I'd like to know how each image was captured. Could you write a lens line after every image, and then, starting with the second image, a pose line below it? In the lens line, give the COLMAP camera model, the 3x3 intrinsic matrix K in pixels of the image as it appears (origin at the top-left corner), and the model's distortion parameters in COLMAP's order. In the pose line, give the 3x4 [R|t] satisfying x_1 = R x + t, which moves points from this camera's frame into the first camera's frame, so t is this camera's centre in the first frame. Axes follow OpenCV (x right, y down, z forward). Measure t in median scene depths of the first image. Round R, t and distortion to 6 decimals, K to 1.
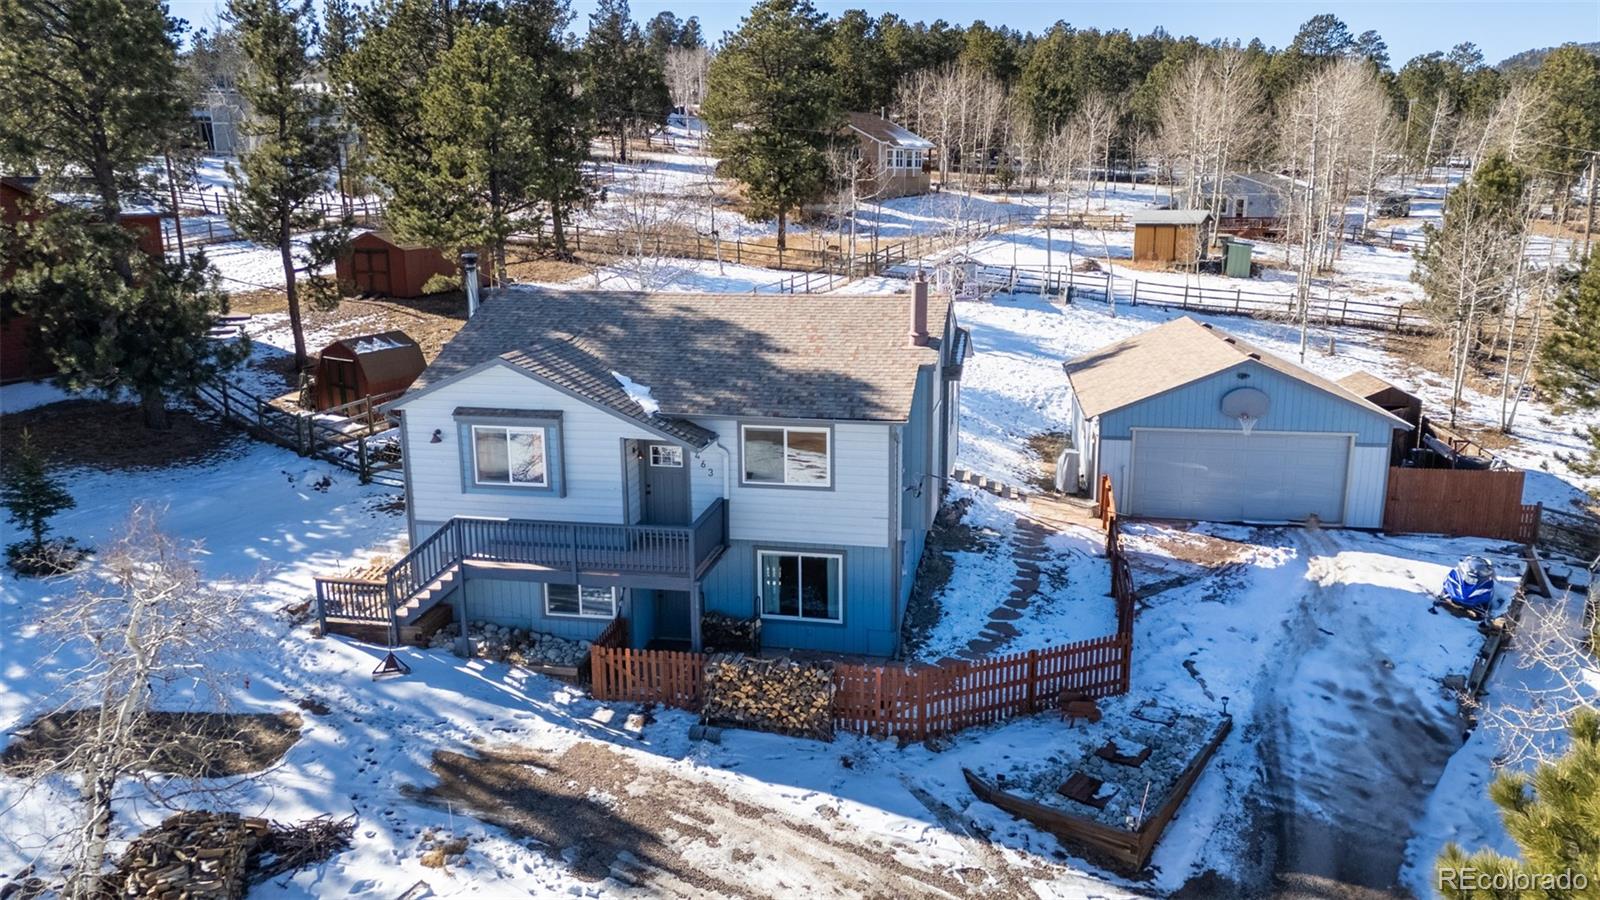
lens RADIAL K [[1172.7, 0, 800.0], [0, 1172.7, 450.0], [0, 0, 1]] dist [0.065552, -0.049398]
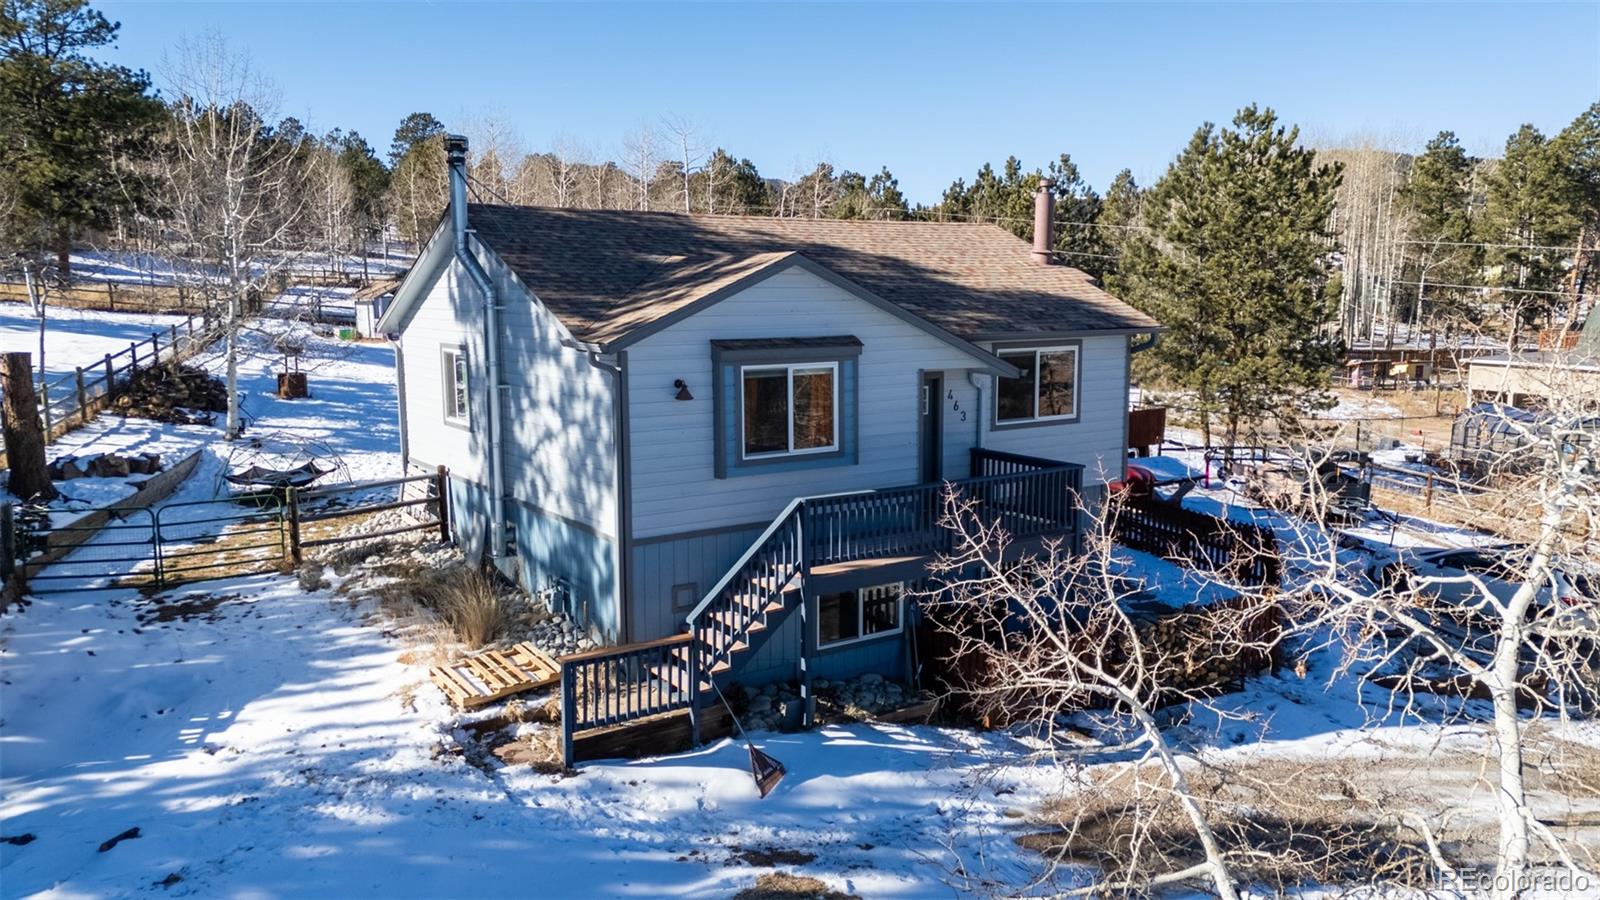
lens RADIAL K [[1156.7, 0, 800.0], [0, 1156.7, 450.0], [0, 0, 1]] dist [0.087285, -0.000133]
pose [[0.701530, -0.093412, 0.706491, -0.726633], [0.157011, 0.987271, -0.025372, 0.045784], [-0.695128, 0.128726, 0.707267, 0.564736]]
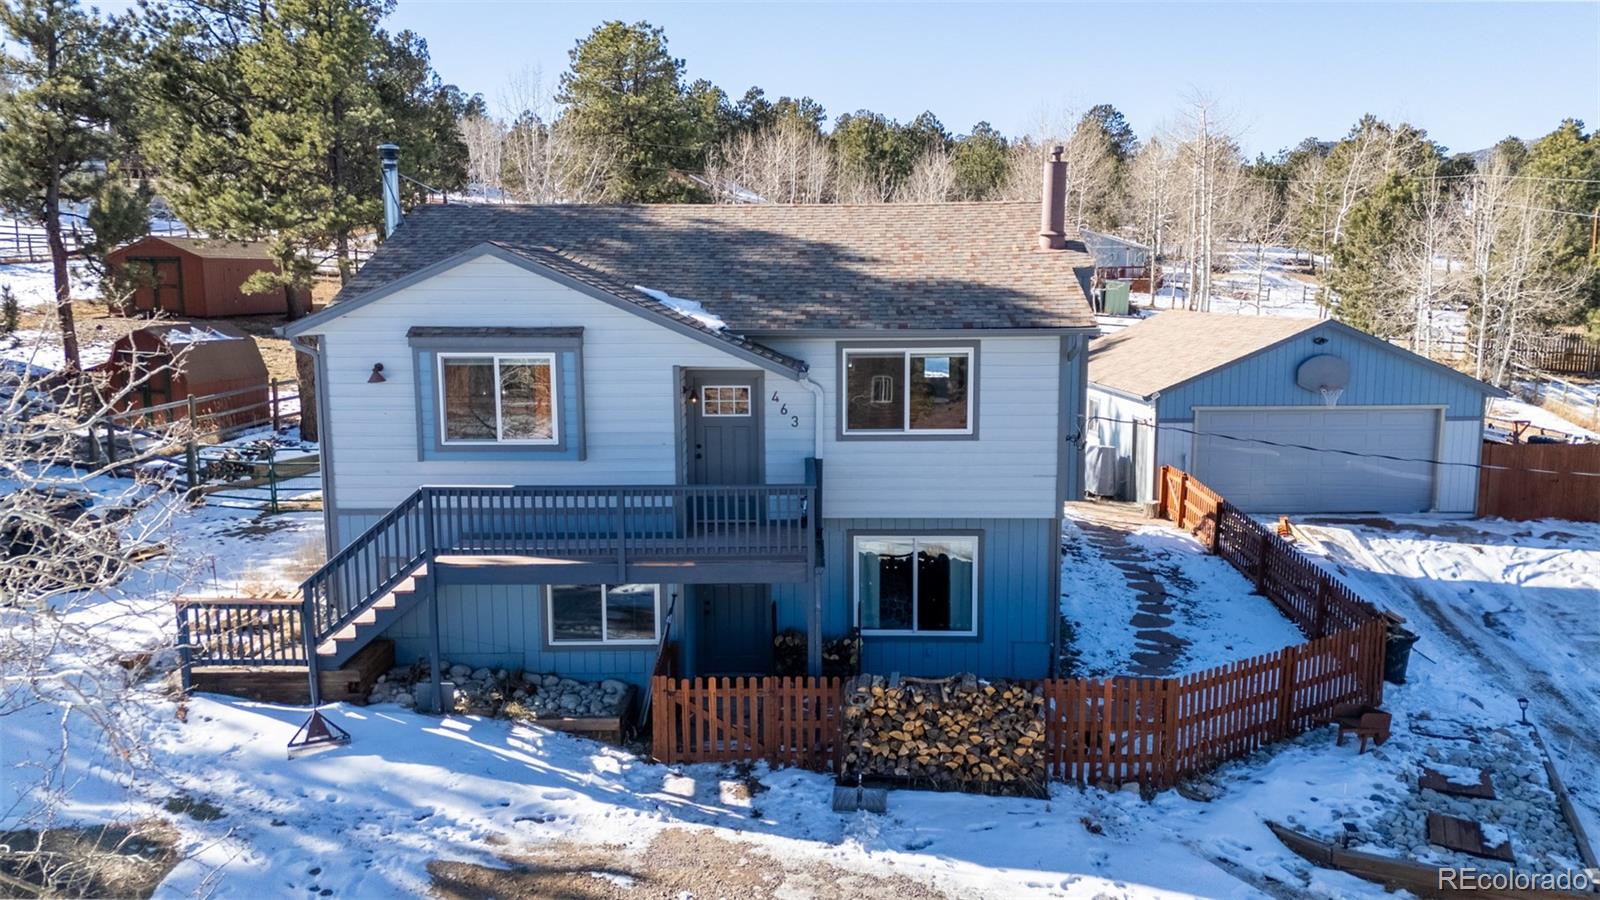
lens RADIAL K [[1172.7, 0, 800.0], [0, 1172.7, 450.0], [0, 0, 1]] dist [0.065552, -0.049398]
pose [[0.982025, -0.023382, 0.187297, -0.212728], [0.038813, 0.996107, -0.079151, 0.095133], [-0.184717, 0.084998, 0.979109, 0.341569]]
